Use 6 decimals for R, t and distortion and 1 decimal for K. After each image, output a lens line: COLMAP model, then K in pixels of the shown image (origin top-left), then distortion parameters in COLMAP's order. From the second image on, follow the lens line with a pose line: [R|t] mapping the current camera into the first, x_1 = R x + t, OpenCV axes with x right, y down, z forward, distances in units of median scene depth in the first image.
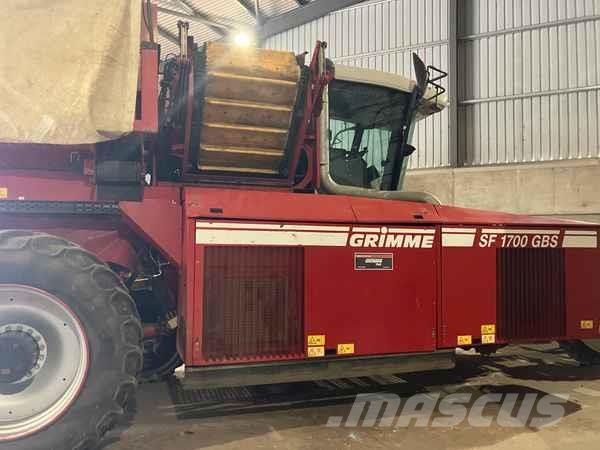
lens RADIAL K [[498.2, 0, 299.1], [0, 498.2, 229.0], [0, 0, 1]] dist [0.014075, -0.000972]
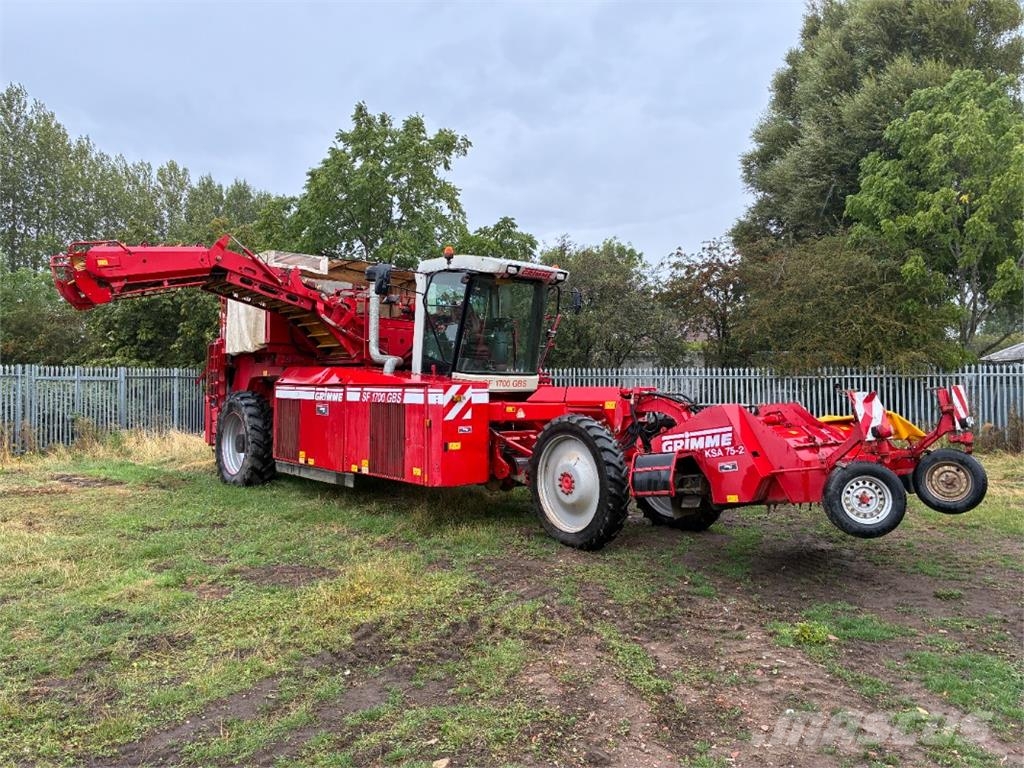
lens RADIAL K [[766.7, 0, 508.2], [0, 766.7, 366.4], [0, 0, 1]] dist [0.058495, -0.049014]
pose [[0.370517, -0.024033, -0.928515, 2.593391], [0.033923, 0.999348, -0.012329, -0.020594], [0.928206, -0.026930, 0.371090, 0.637460]]
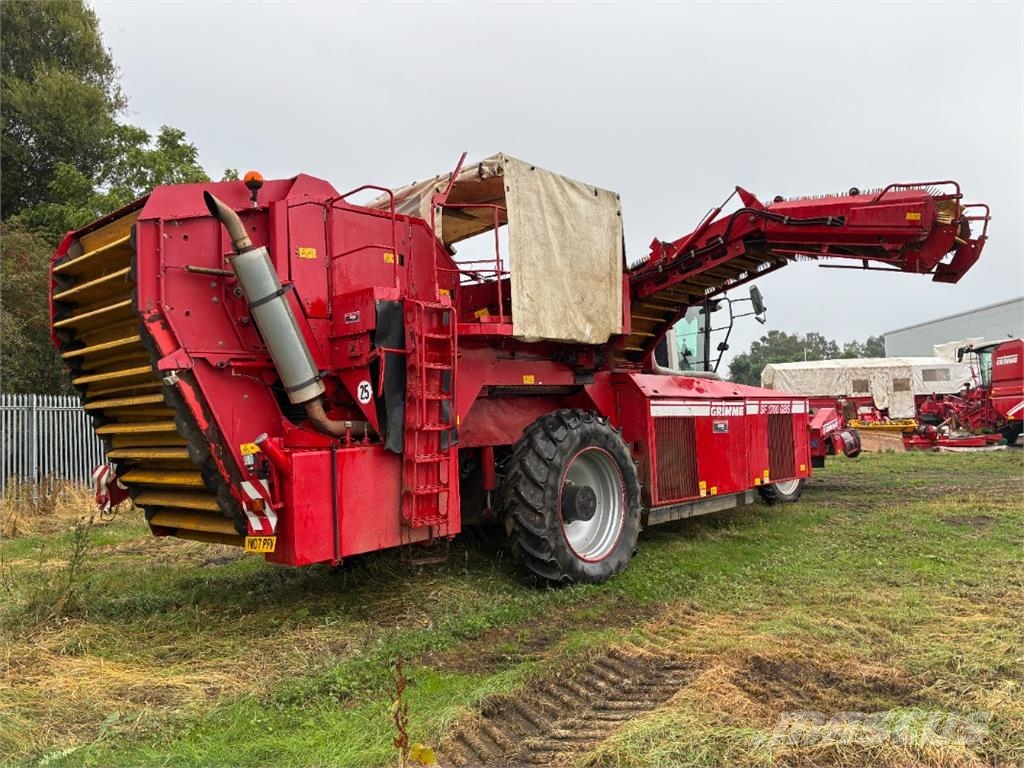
lens RADIAL K [[755.2, 0, 510.2], [0, 755.2, 365.9], [0, 0, 1]] dist [0.131414, -0.214020]
pose [[0.871135, 0.008773, 0.490966, -1.366780], [0.003324, 0.999712, -0.023760, -0.052515], [-0.491033, 0.022330, 0.870855, -0.538877]]
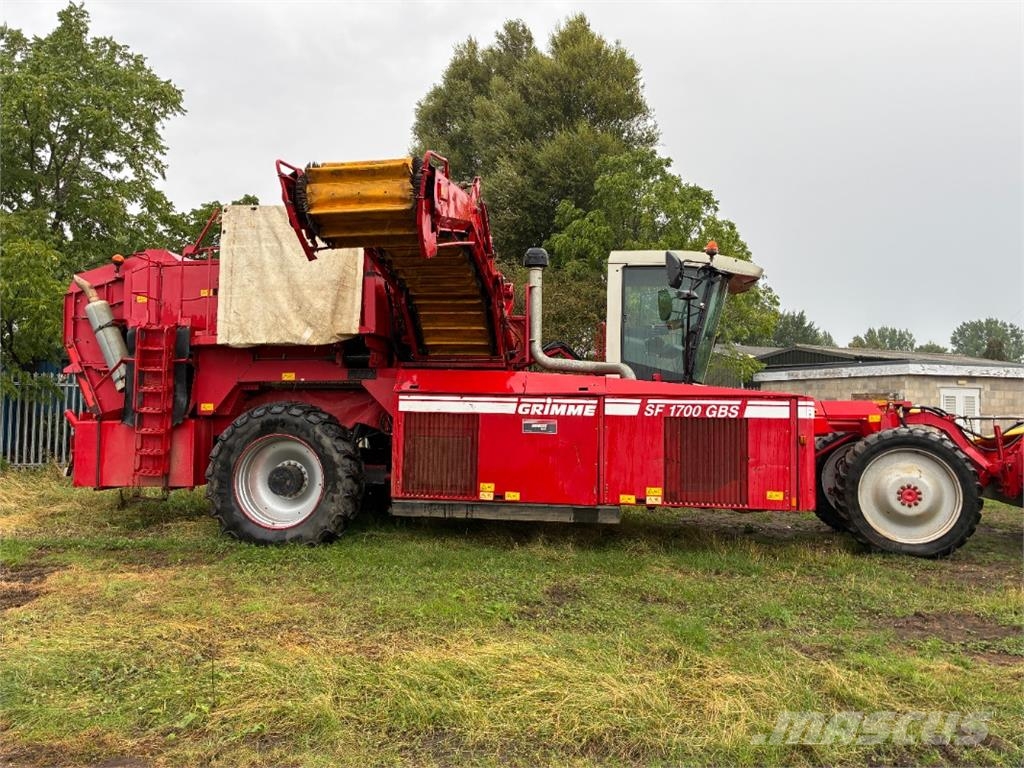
lens RADIAL K [[766.7, 0, 508.2], [0, 766.7, 366.4], [0, 0, 1]] dist [0.058495, -0.049014]
pose [[0.892102, -0.012648, -0.451658, 0.913051], [0.009570, 0.999913, -0.009100, -0.064025], [0.451733, 0.003795, 0.892145, -0.686143]]
